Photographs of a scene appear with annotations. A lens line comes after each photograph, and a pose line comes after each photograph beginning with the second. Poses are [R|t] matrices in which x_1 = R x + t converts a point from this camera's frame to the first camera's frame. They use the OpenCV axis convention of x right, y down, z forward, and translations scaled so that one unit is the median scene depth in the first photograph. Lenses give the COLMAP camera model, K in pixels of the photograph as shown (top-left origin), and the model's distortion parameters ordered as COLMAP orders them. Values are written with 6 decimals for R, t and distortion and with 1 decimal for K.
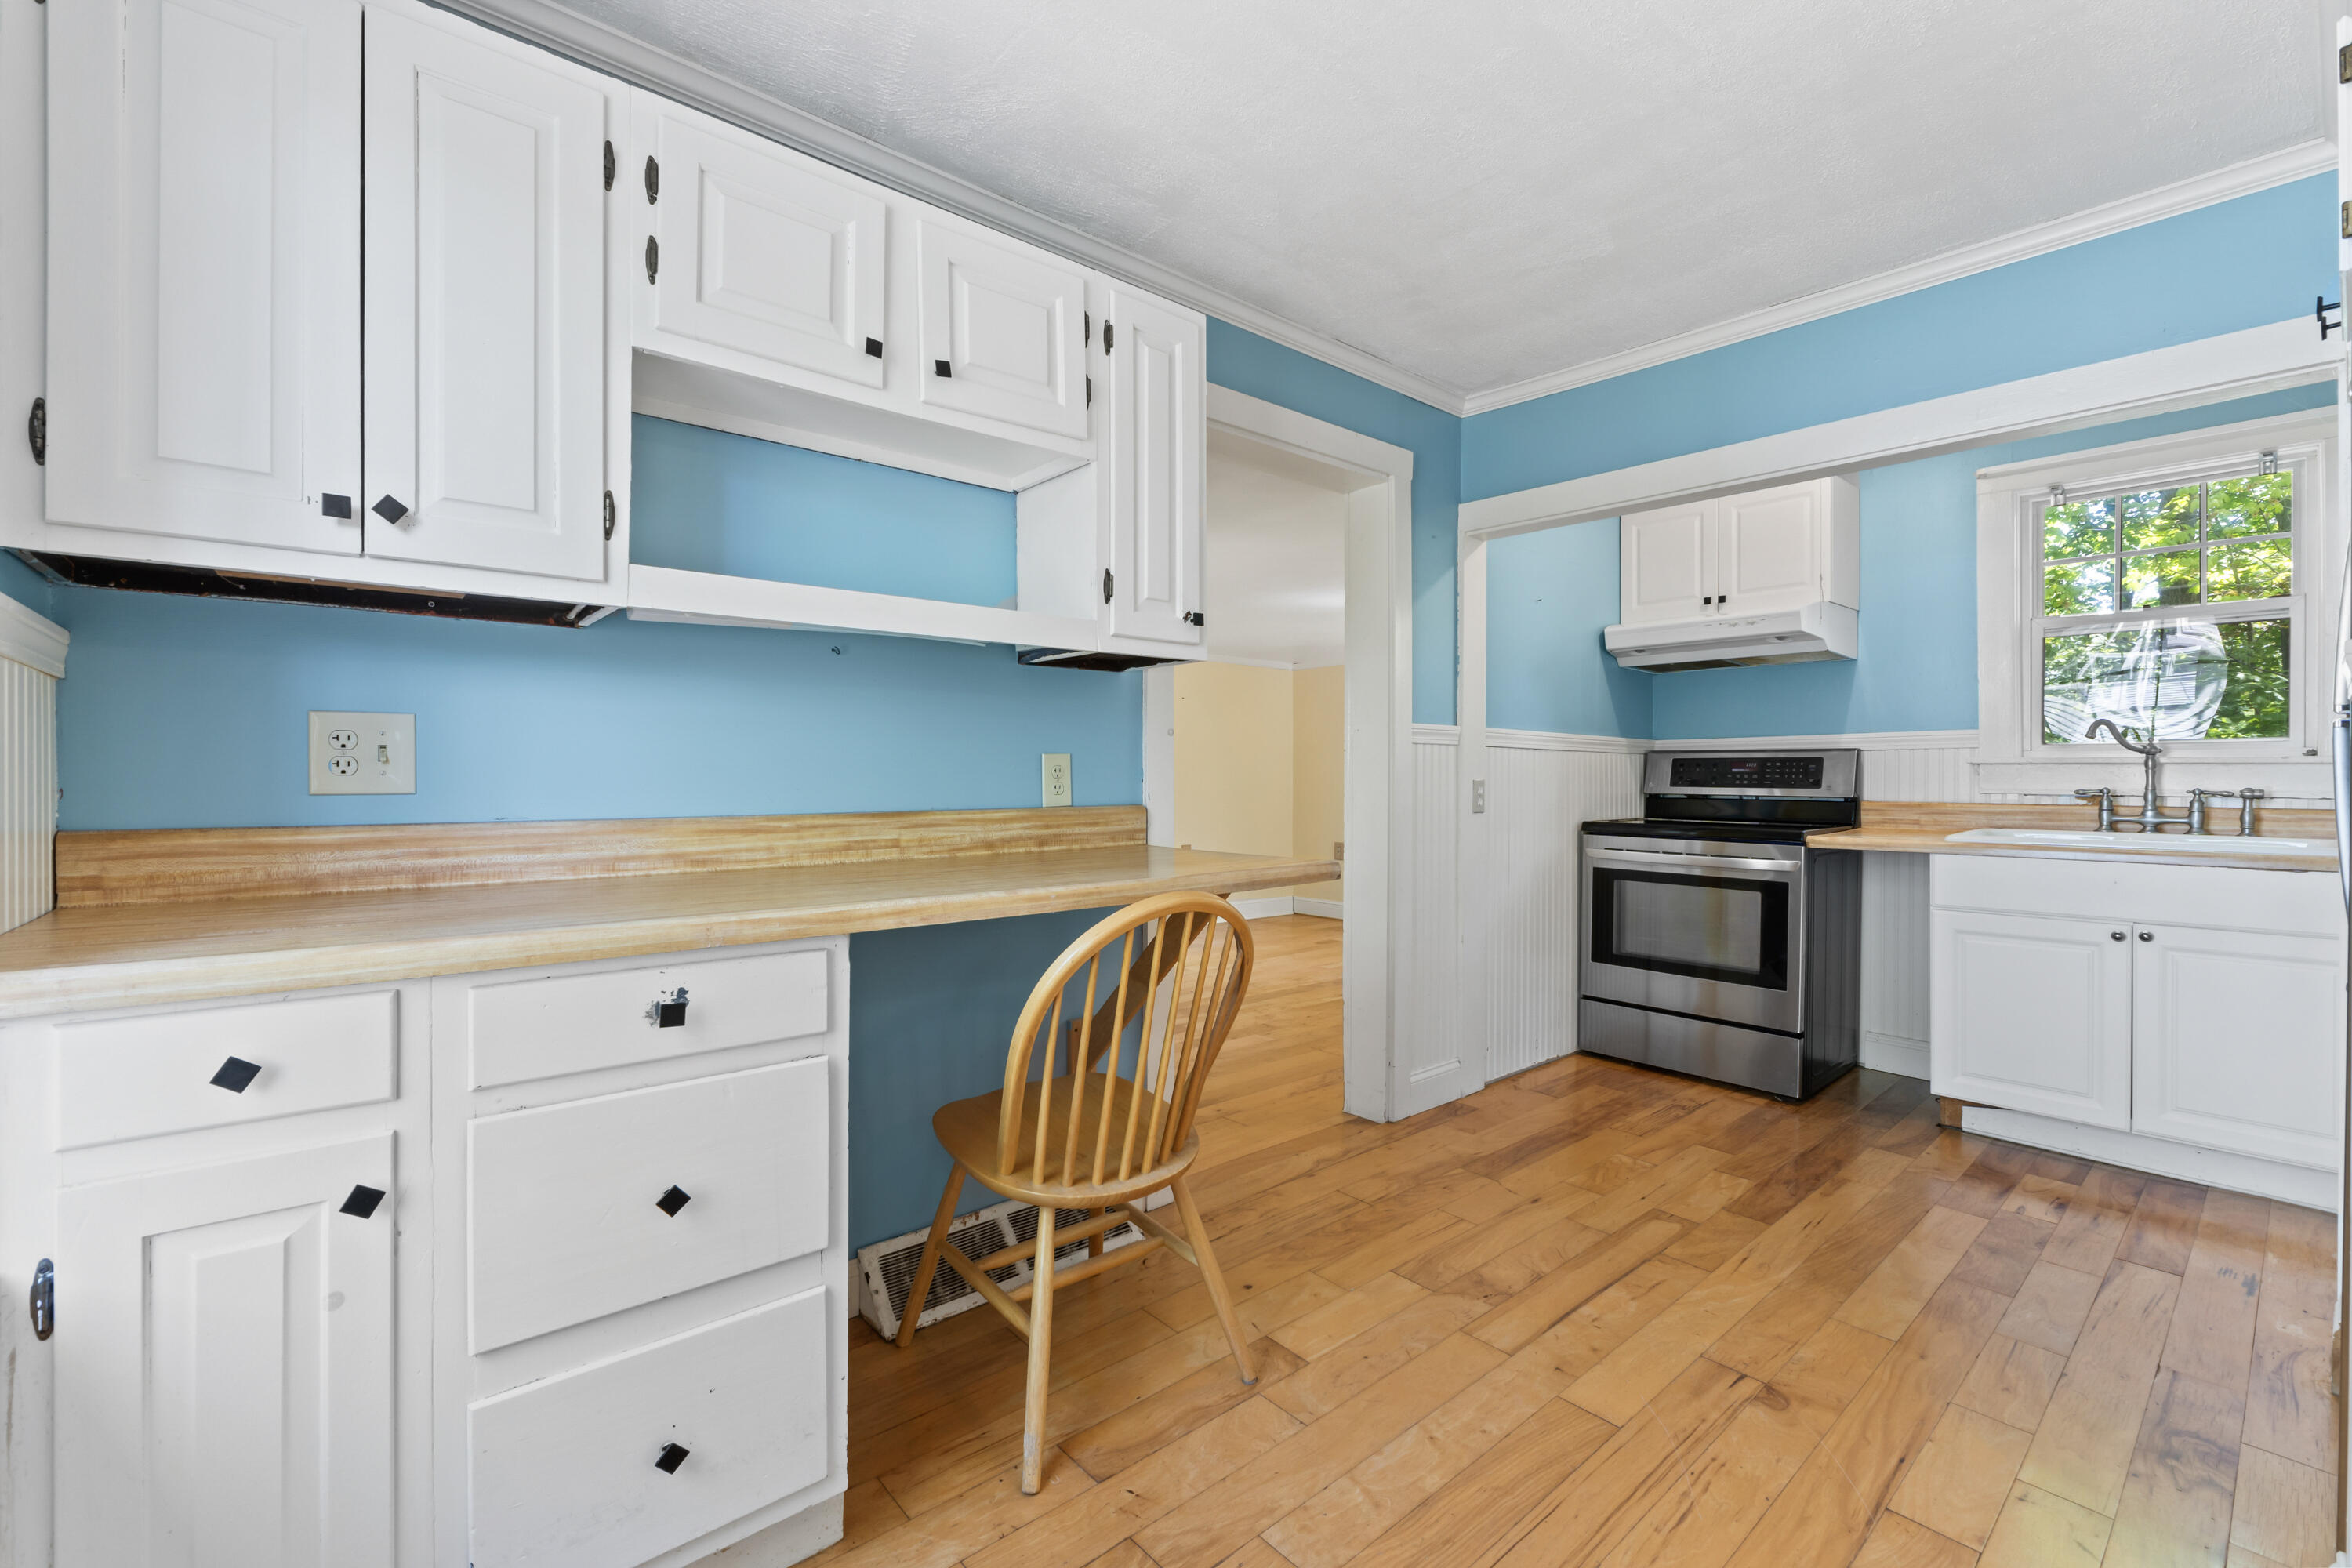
lens RADIAL K [[996.1, 0, 1168.7], [0, 996.1, 782.2], [0, 0, 1]] dist [-0.004104, -0.001176]
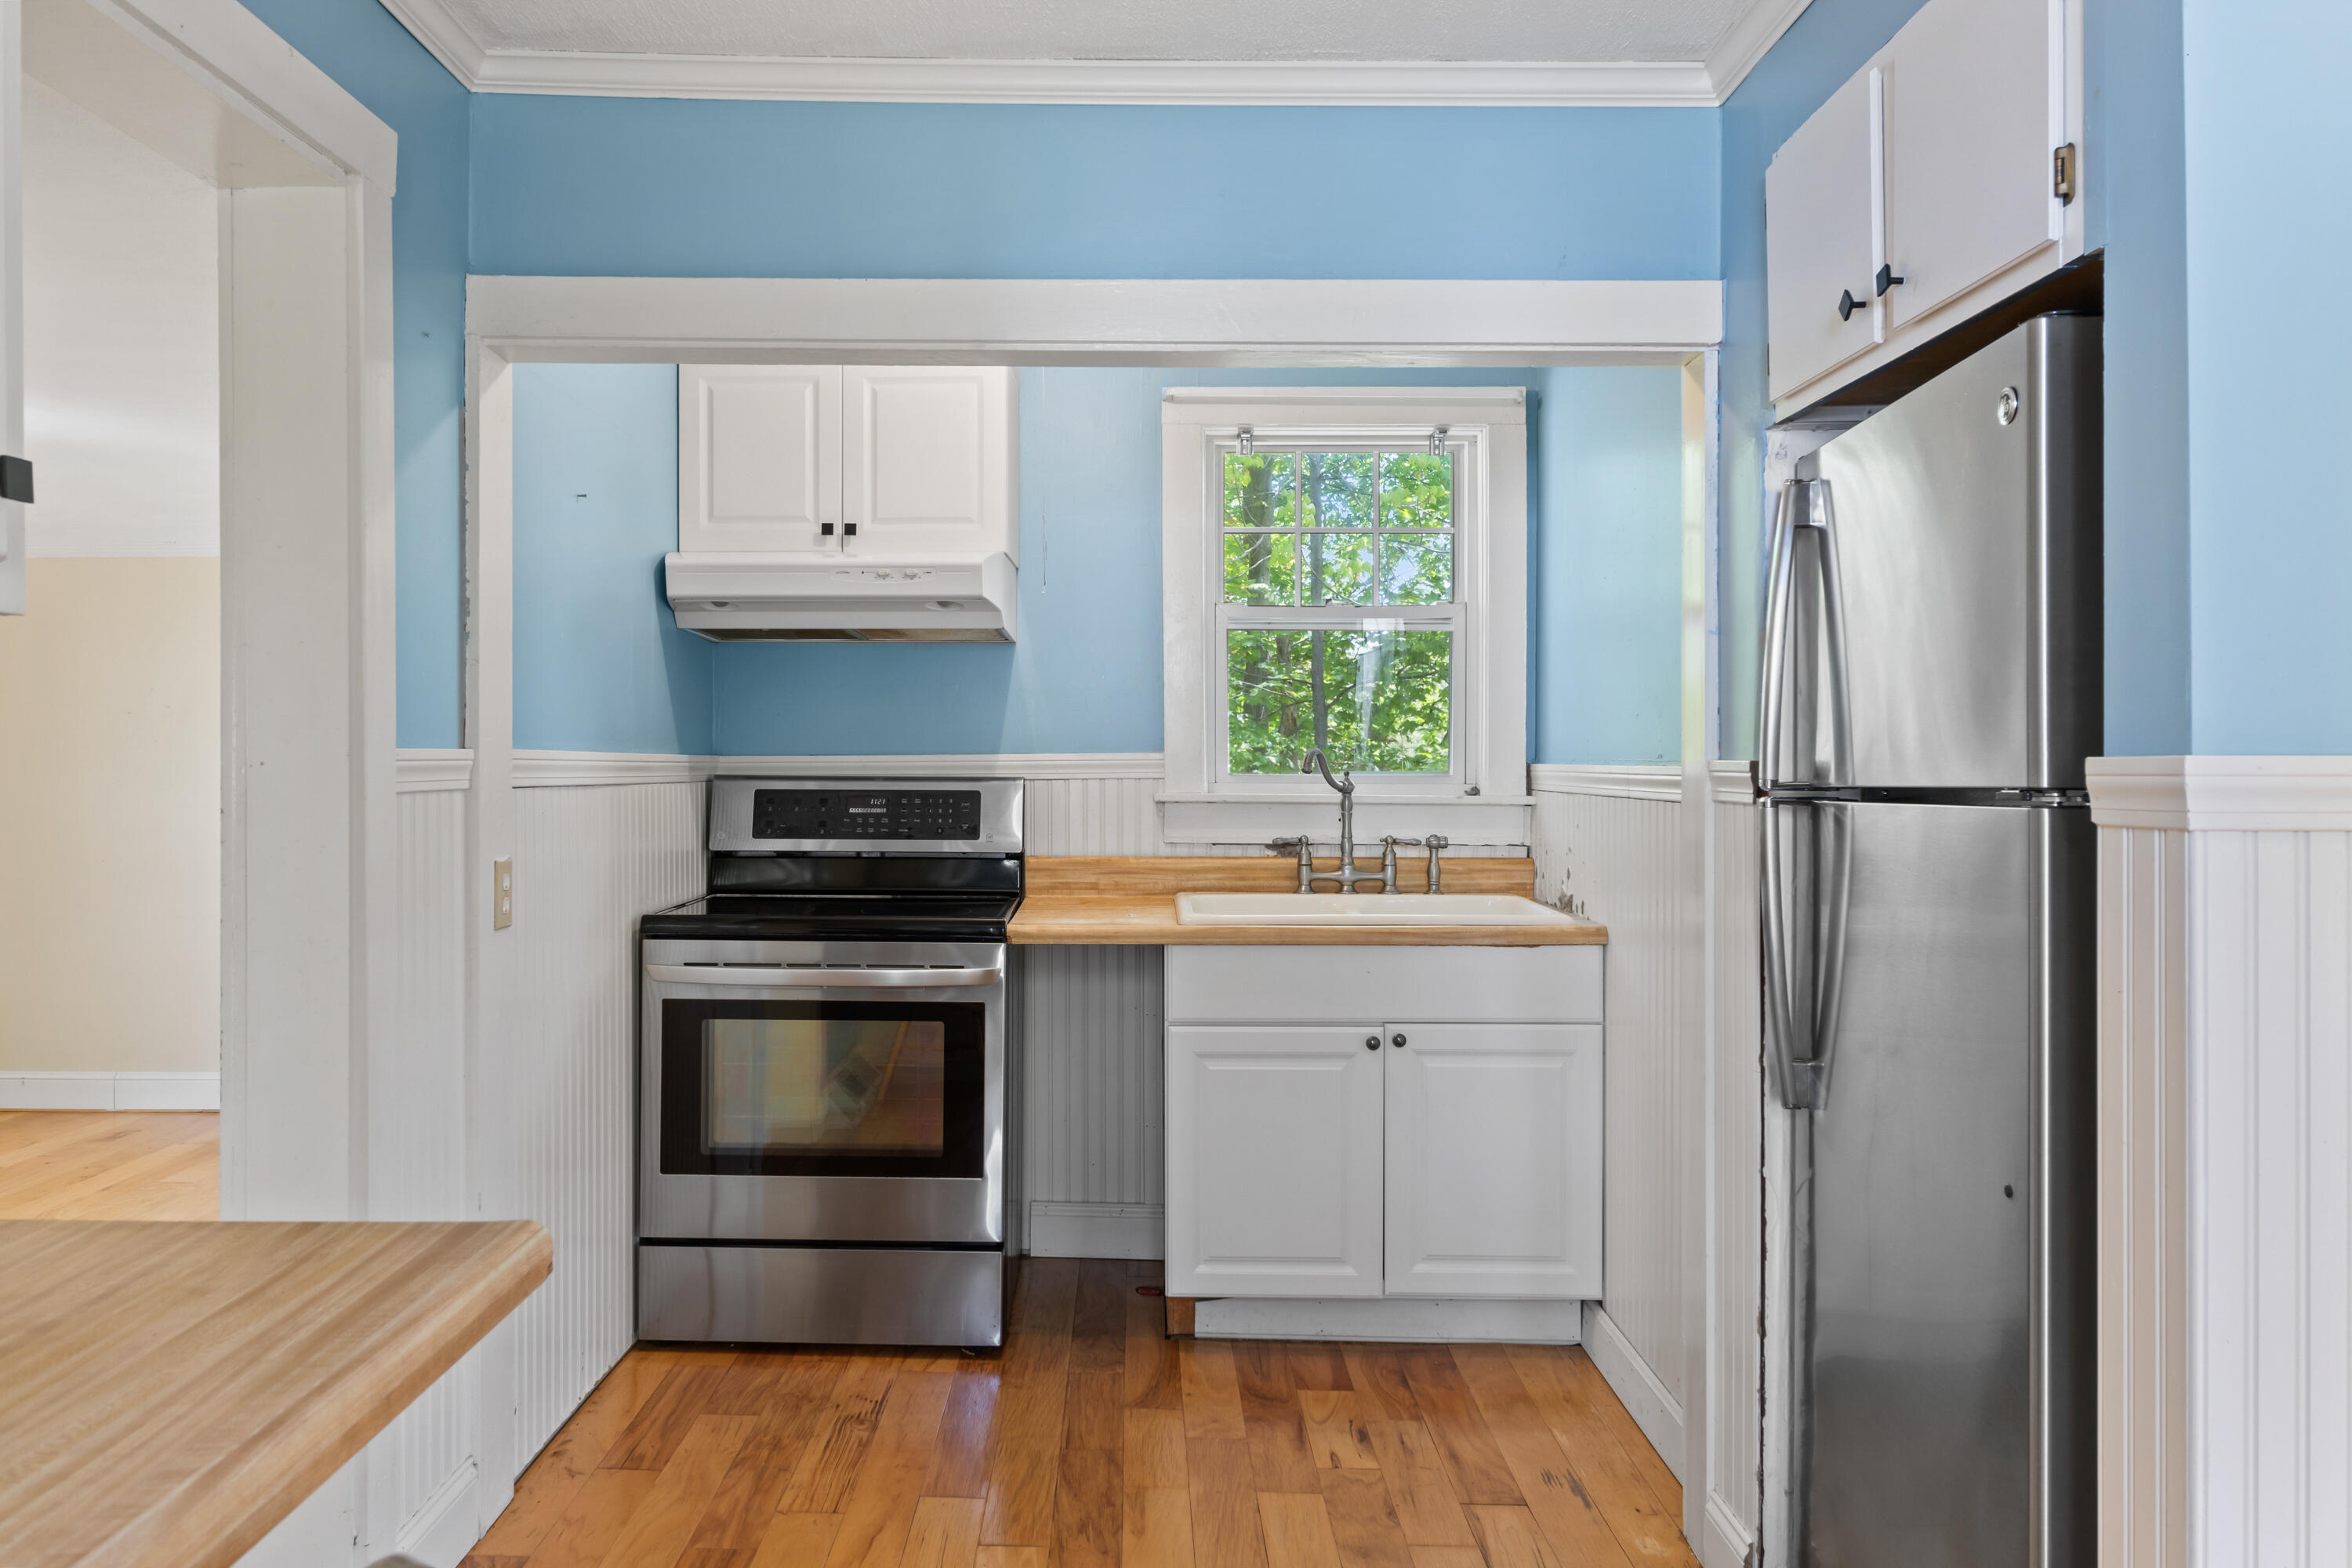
lens RADIAL K [[1596.9, 0, 1099.8], [0, 1596.9, 769.1], [0, 0, 1]] dist [-0.001165, 0.001323]
pose [[0.666856, -0.007831, 0.745146, -0.101247], [0.004659, 0.999969, 0.006339, -0.073197], [-0.745172, -0.000756, 0.666871, 0.403575]]
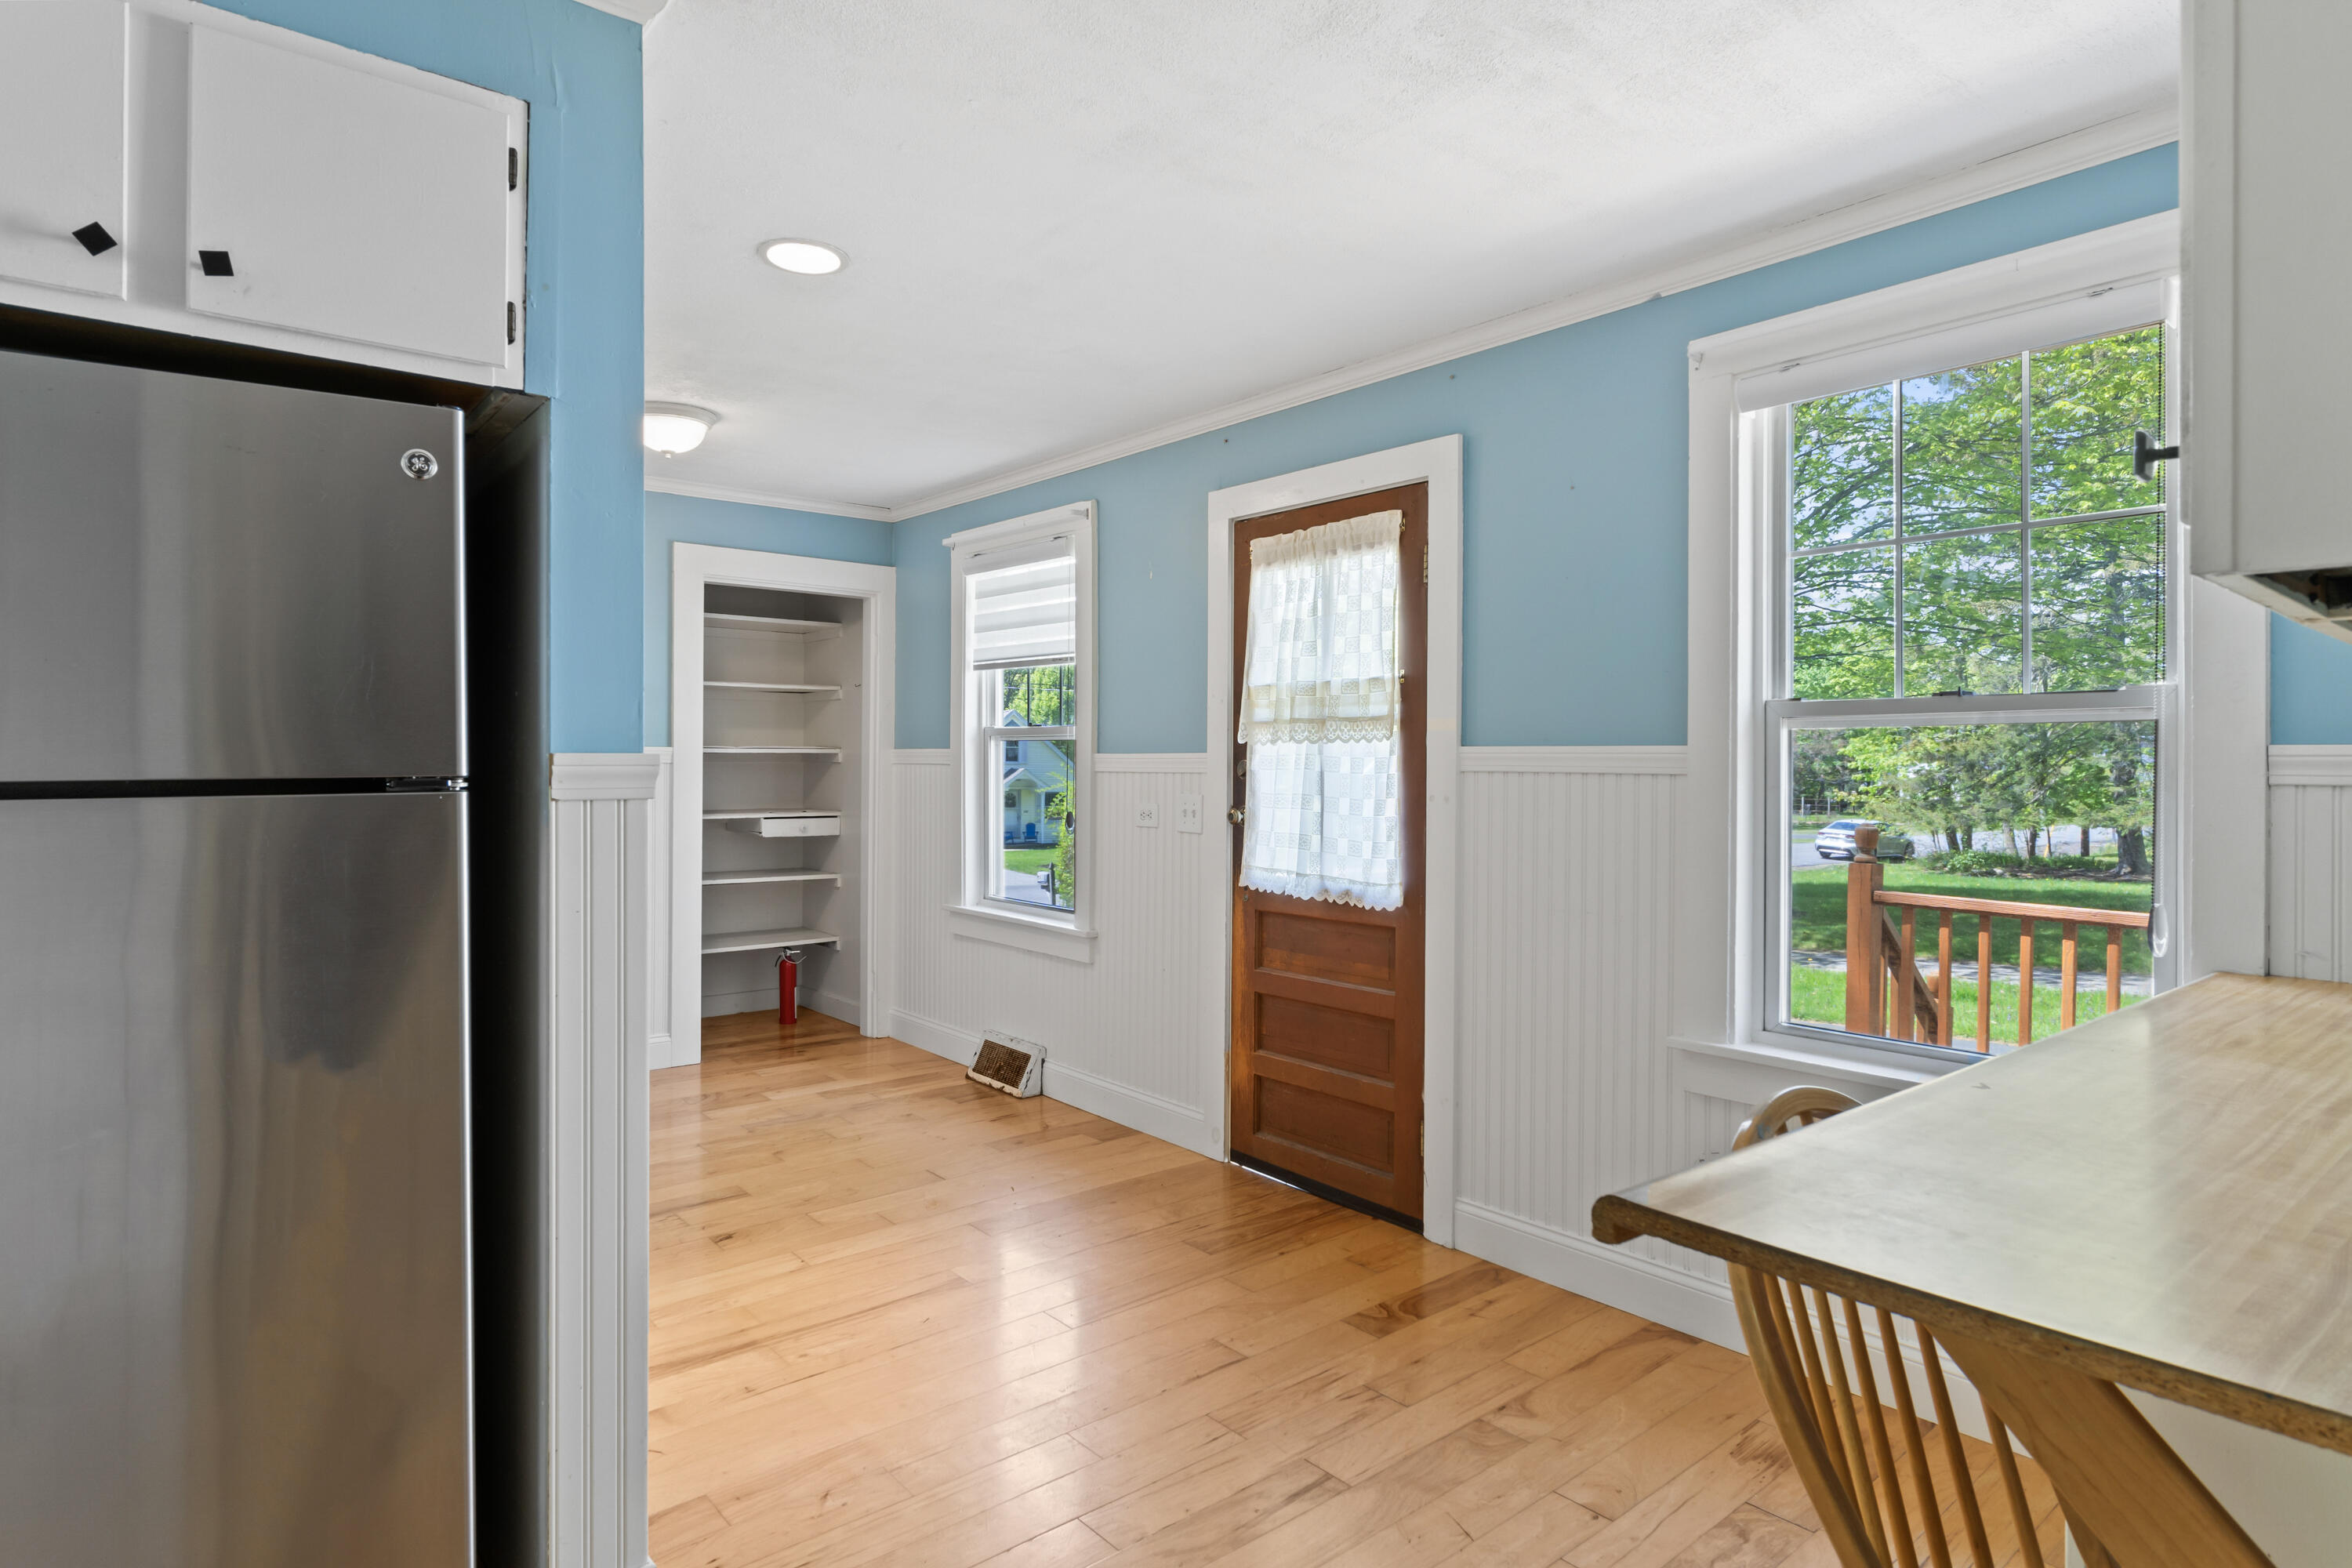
lens RADIAL K [[1273.4, 0, 1170.5], [0, 1273.4, 768.4], [0, 0, 1]] dist [-0.001928, -0.001464]
pose [[-0.999843, -0.008997, 0.015297, 0.275078], [-0.008935, 0.999952, 0.004108, -0.069548], [-0.015333, 0.003970, -0.999875, 1.254716]]
